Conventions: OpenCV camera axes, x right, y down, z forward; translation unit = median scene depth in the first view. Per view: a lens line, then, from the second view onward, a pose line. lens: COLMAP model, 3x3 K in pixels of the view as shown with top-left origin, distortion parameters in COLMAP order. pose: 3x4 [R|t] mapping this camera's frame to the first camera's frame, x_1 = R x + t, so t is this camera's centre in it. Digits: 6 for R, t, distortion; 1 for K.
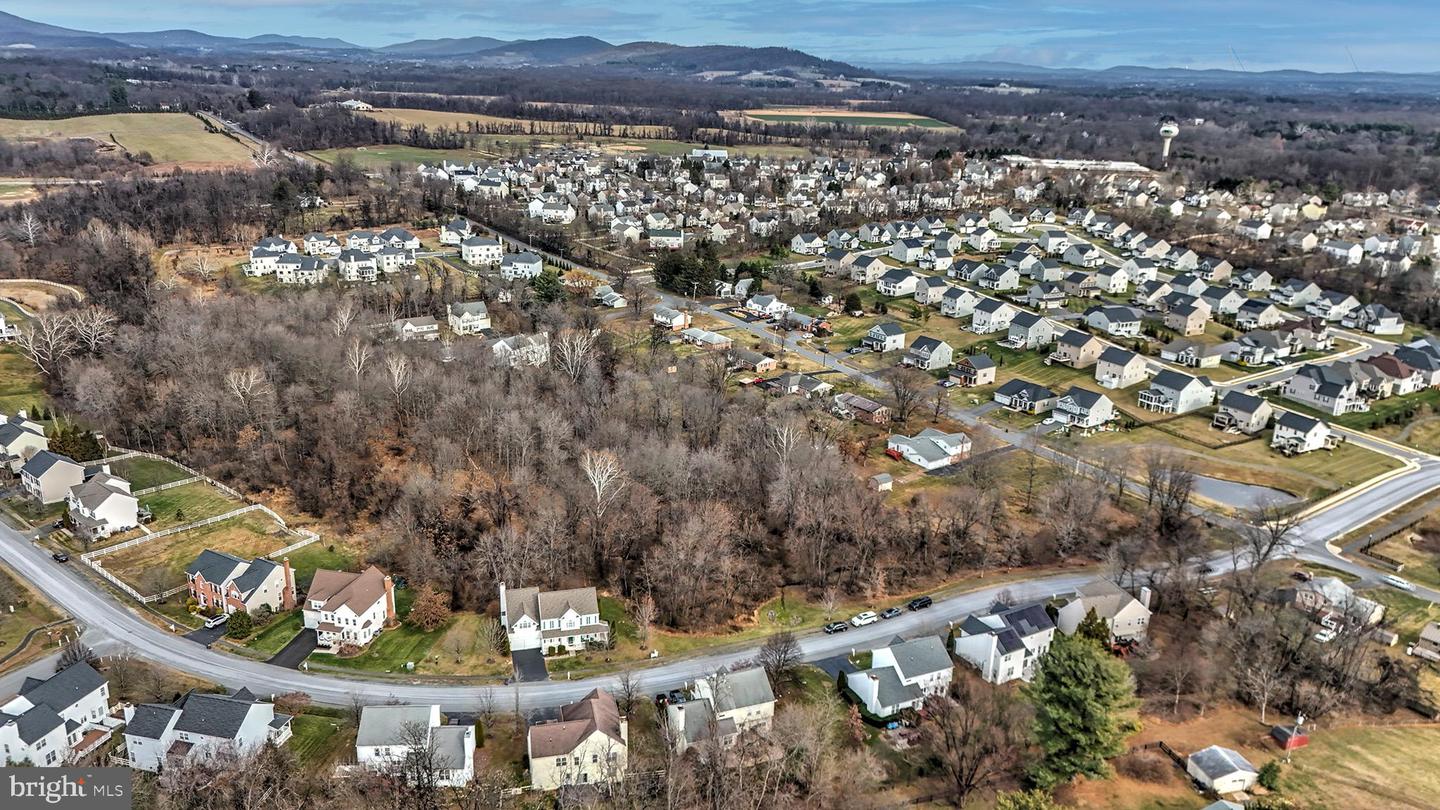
lens RADIAL K [[1086.3, 0, 721.8], [0, 1086.3, 385.9], [0, 0, 1]] dist [0.079412, -0.085141]
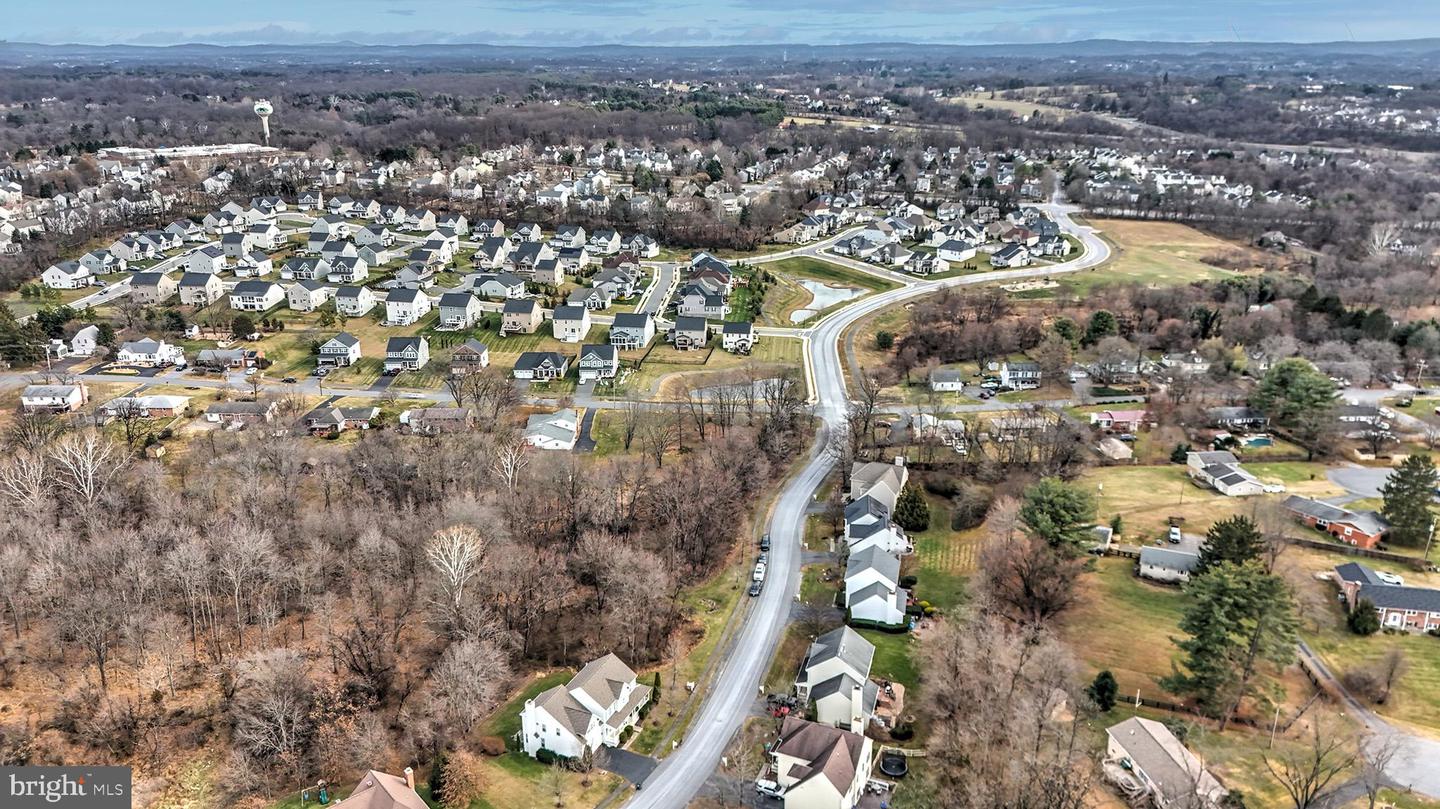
lens RADIAL K [[1061.6, 0, 720.0], [0, 1061.6, 404.5], [0, 0, 1]] dist [0.084271, -0.118673]
pose [[0.612672, -0.280679, 0.738818, -0.293441], [0.247400, 0.955943, 0.158006, -0.056588], [-0.750617, 0.085978, 0.655119, 0.150242]]
